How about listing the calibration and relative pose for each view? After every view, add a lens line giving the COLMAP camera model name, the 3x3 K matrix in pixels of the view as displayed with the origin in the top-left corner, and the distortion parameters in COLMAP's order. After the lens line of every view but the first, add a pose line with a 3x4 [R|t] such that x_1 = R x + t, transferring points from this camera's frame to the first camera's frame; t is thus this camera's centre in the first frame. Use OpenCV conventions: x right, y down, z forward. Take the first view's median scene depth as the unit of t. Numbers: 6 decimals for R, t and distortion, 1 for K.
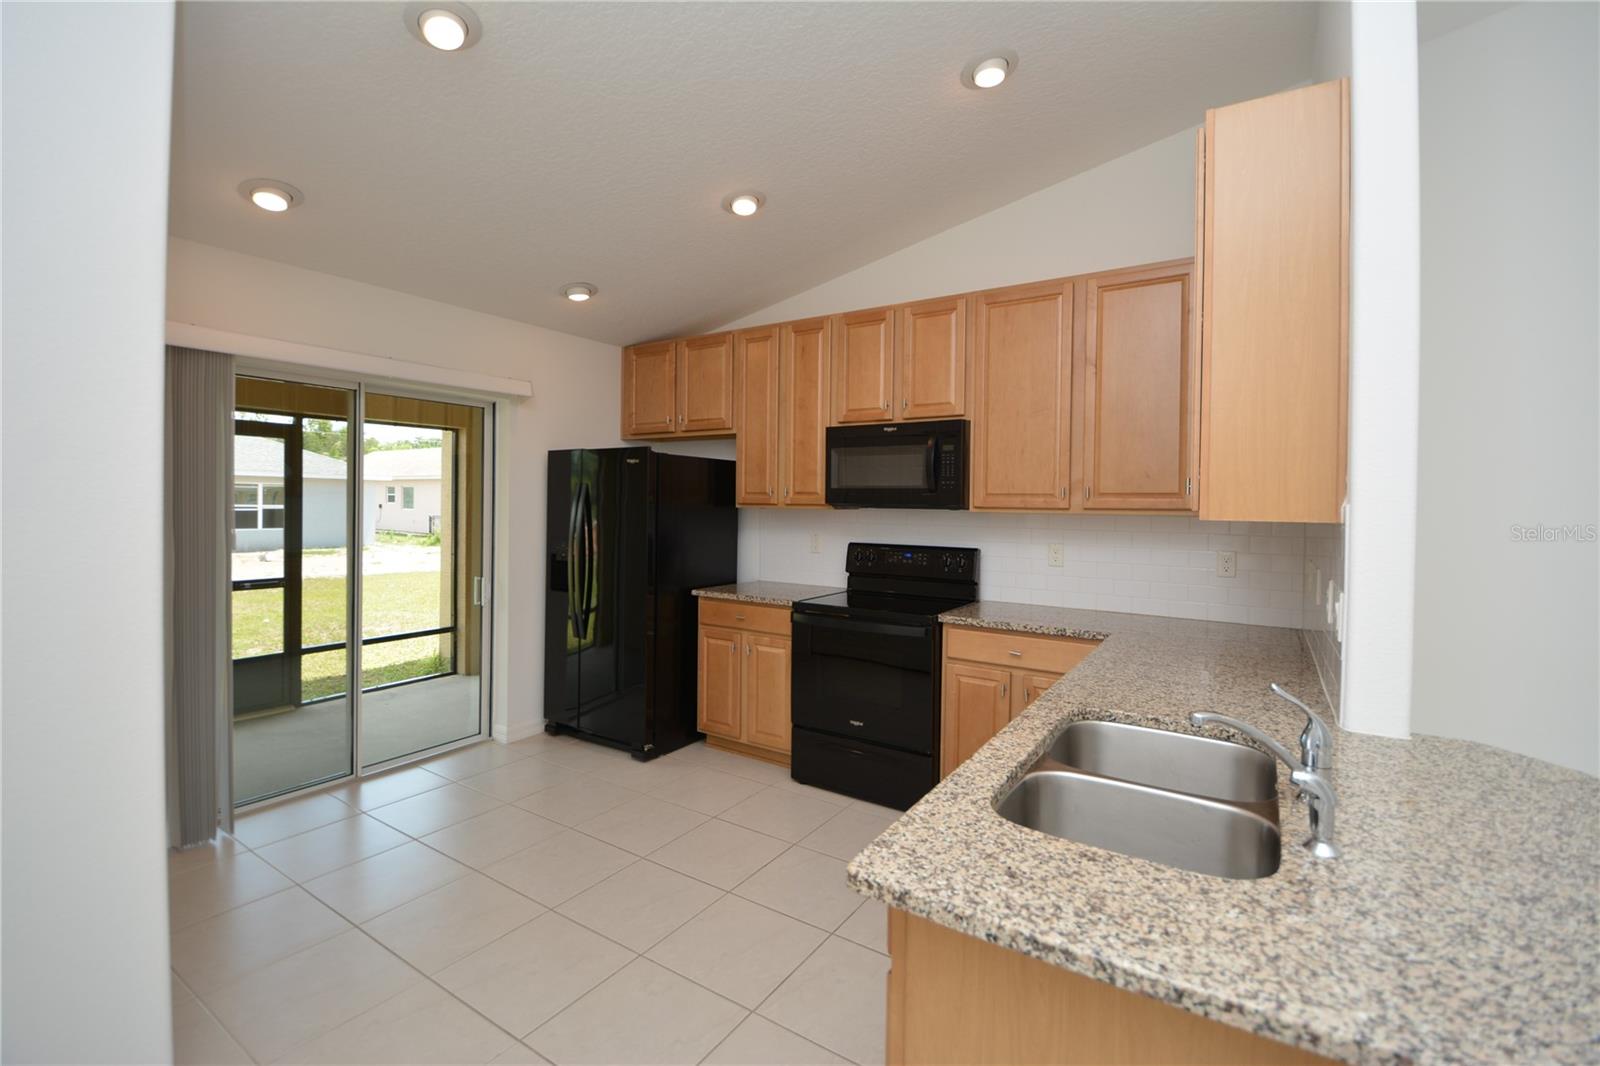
lens RADIAL K [[706.0, 0, 807.8], [0, 706.0, 510.2], [0, 0, 1]] dist [-0.008460, -0.009249]
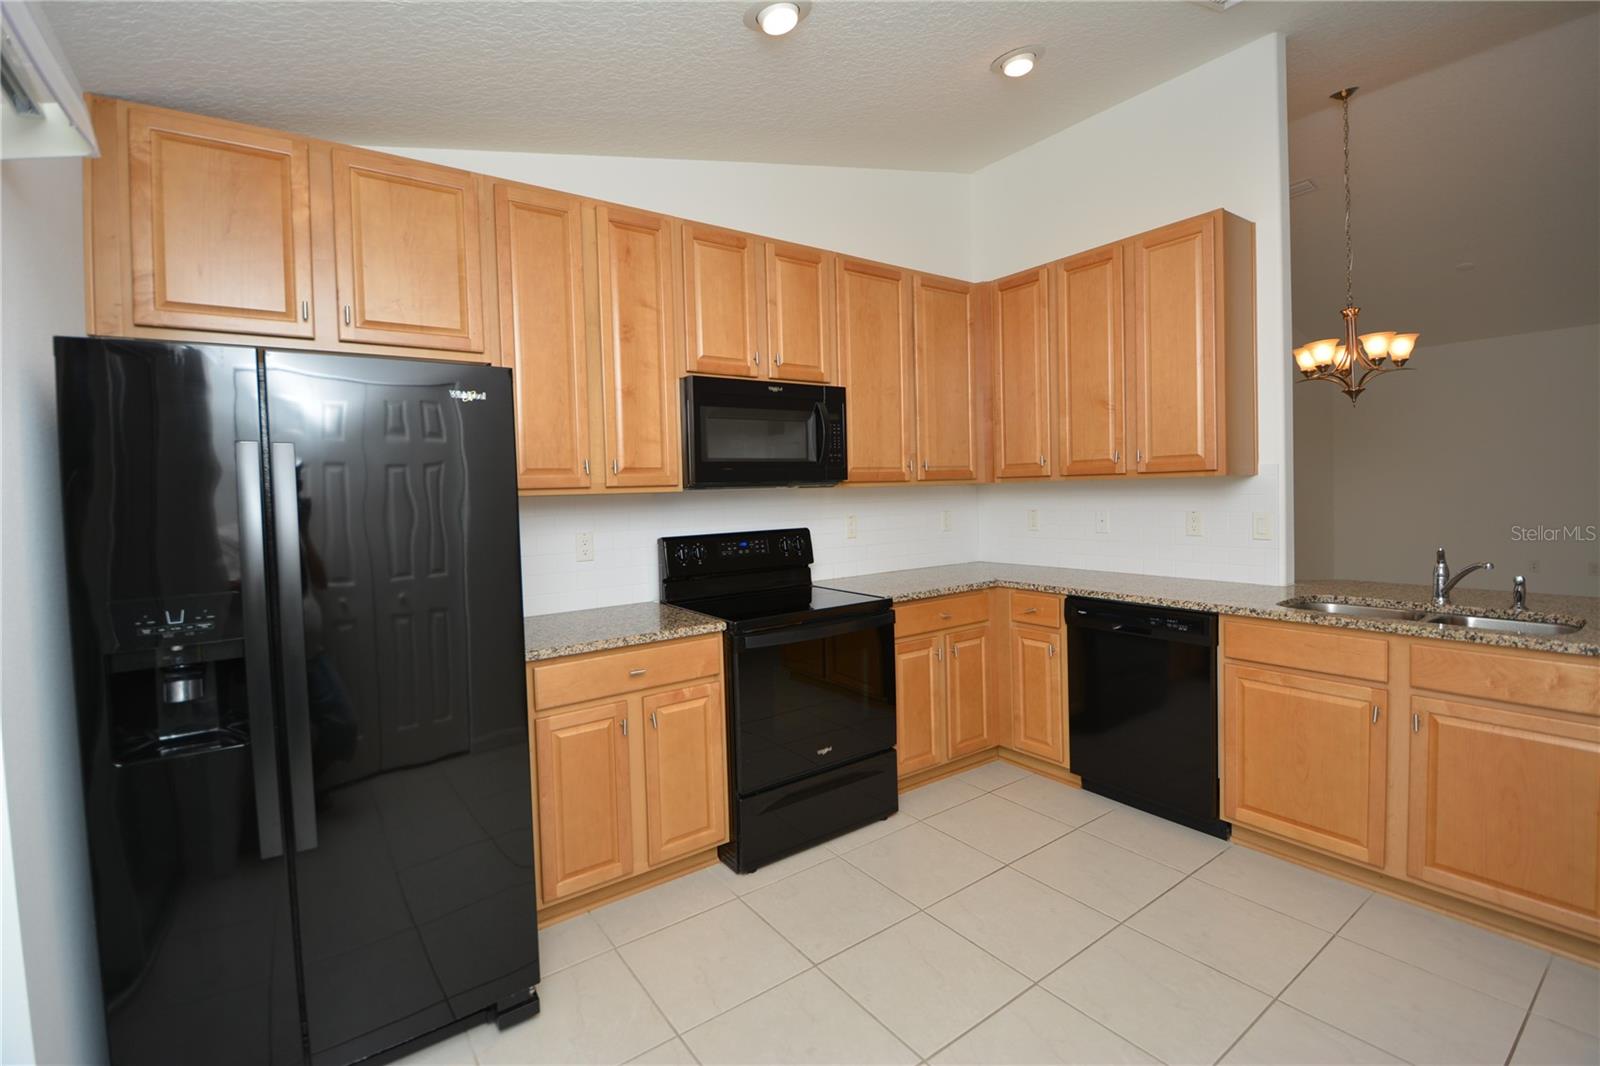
lens RADIAL K [[706.0, 0, 800.7], [0, 706.0, 504.7], [0, 0, 1]] dist [-0.008460, -0.009249]
pose [[0.356821, -0.045299, 0.933074, -0.601867], [0.038266, 0.998694, 0.033851, -0.007410], [-0.933389, 0.023627, 0.358088, 0.644020]]
